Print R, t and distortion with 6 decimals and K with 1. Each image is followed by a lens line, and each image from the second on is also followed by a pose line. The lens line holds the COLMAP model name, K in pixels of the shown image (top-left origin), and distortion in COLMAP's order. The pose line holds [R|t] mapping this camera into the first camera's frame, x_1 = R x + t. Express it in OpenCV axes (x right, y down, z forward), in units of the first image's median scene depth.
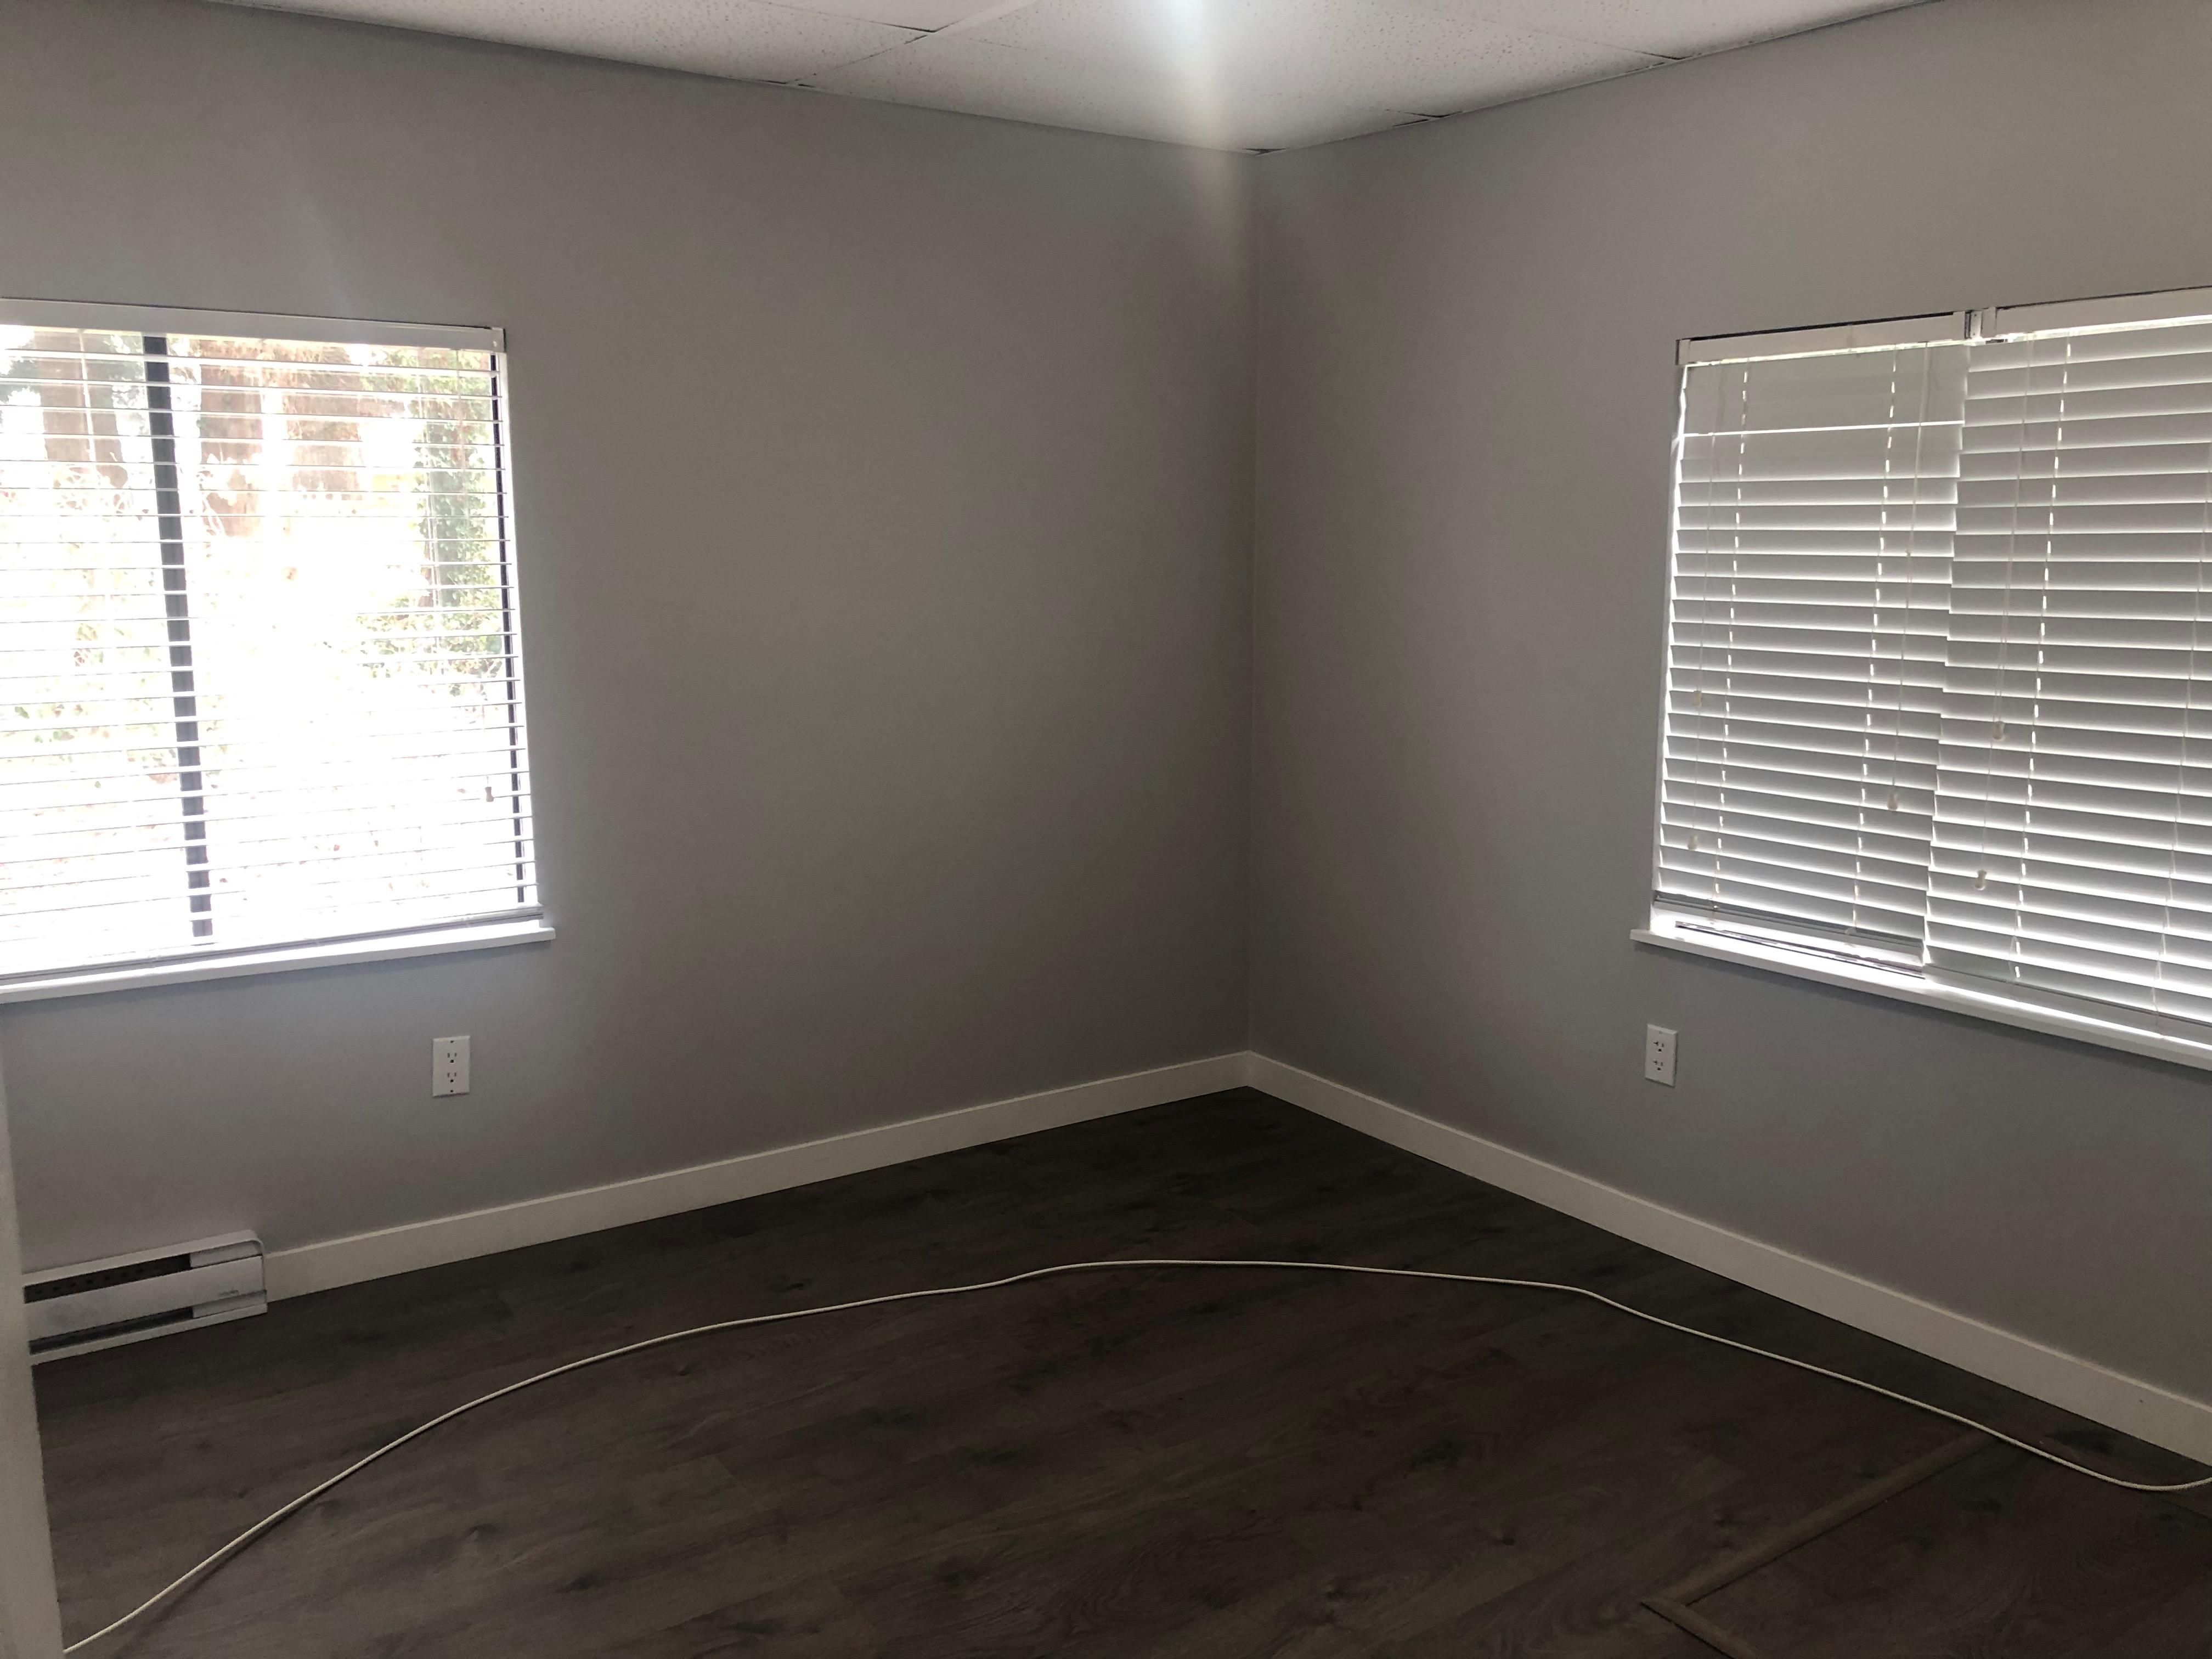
lens RADIAL K [[1831.3, 0, 1155.6], [0, 1831.3, 805.4], [0, 0, 1]] dist [-0.005697, 0.046187]
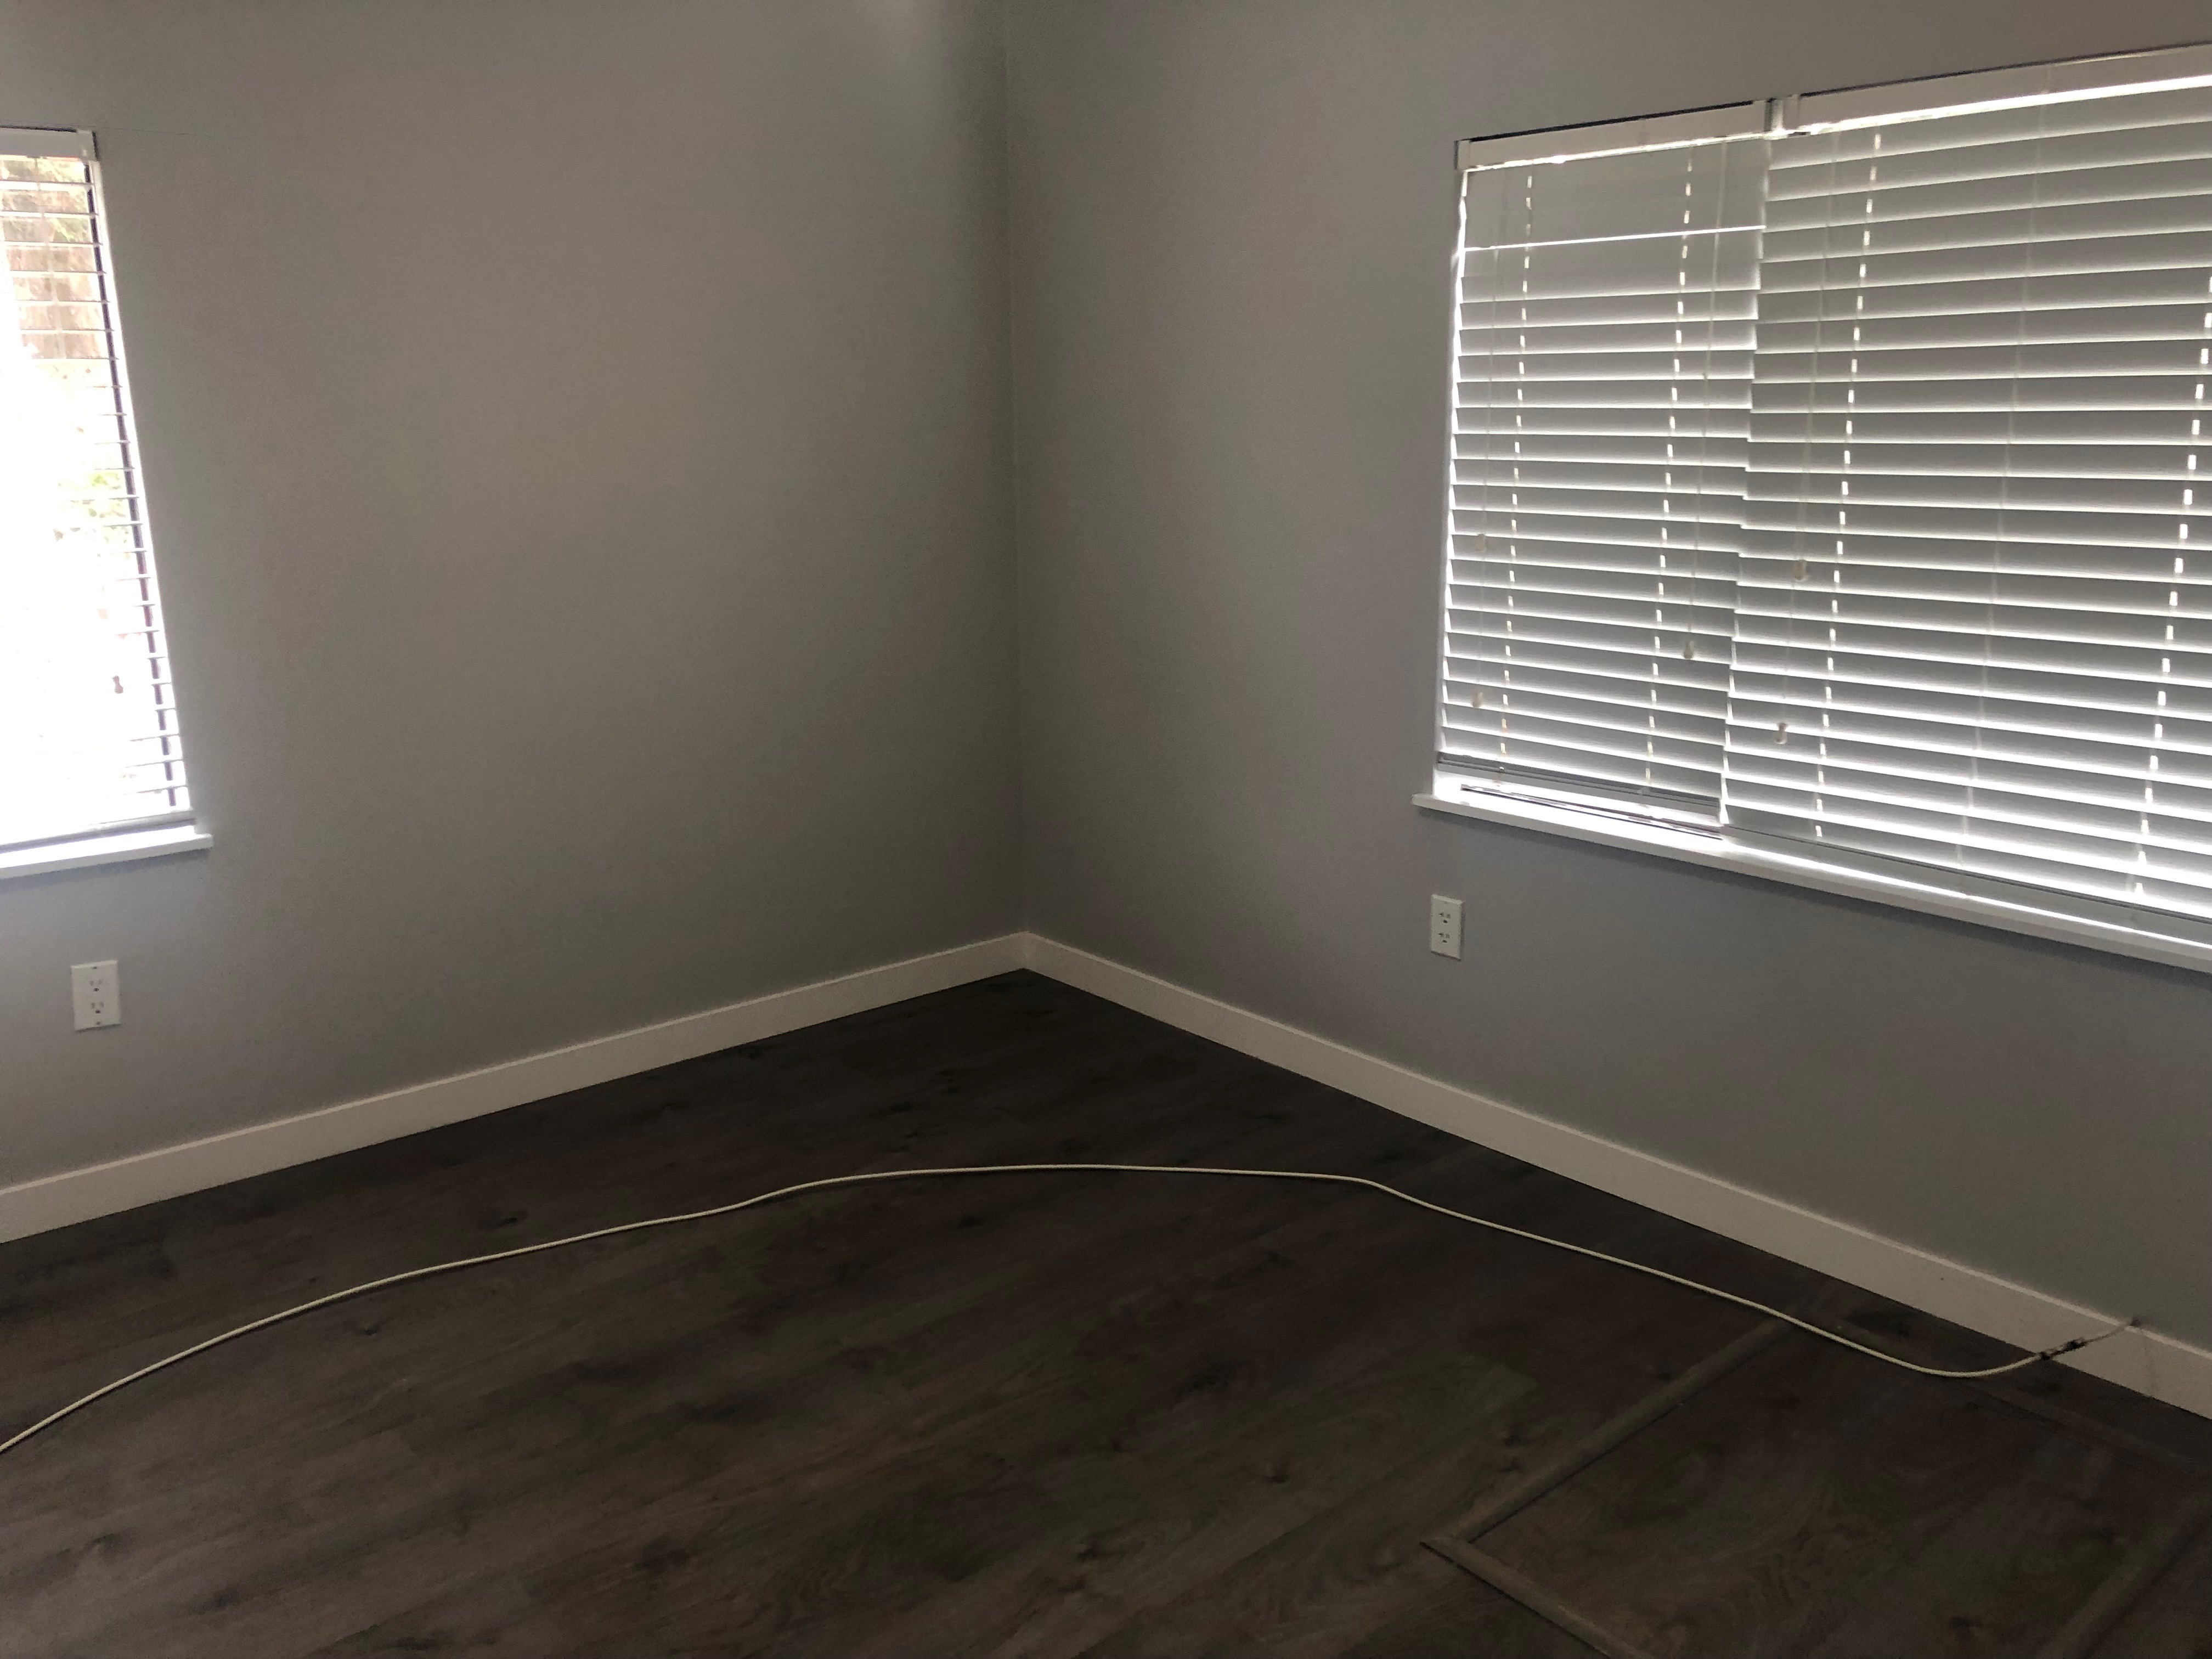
lens RADIAL K [[1831.7, 0, 1116.8], [0, 1831.7, 815.8], [0, 0, 1]] dist [0.051817, -0.073208]
pose [[0.996248, -0.034666, 0.079293, 0.039849], [0.027988, 0.996087, 0.083828, -0.004474], [-0.081889, -0.081295, 0.993320, 0.097043]]
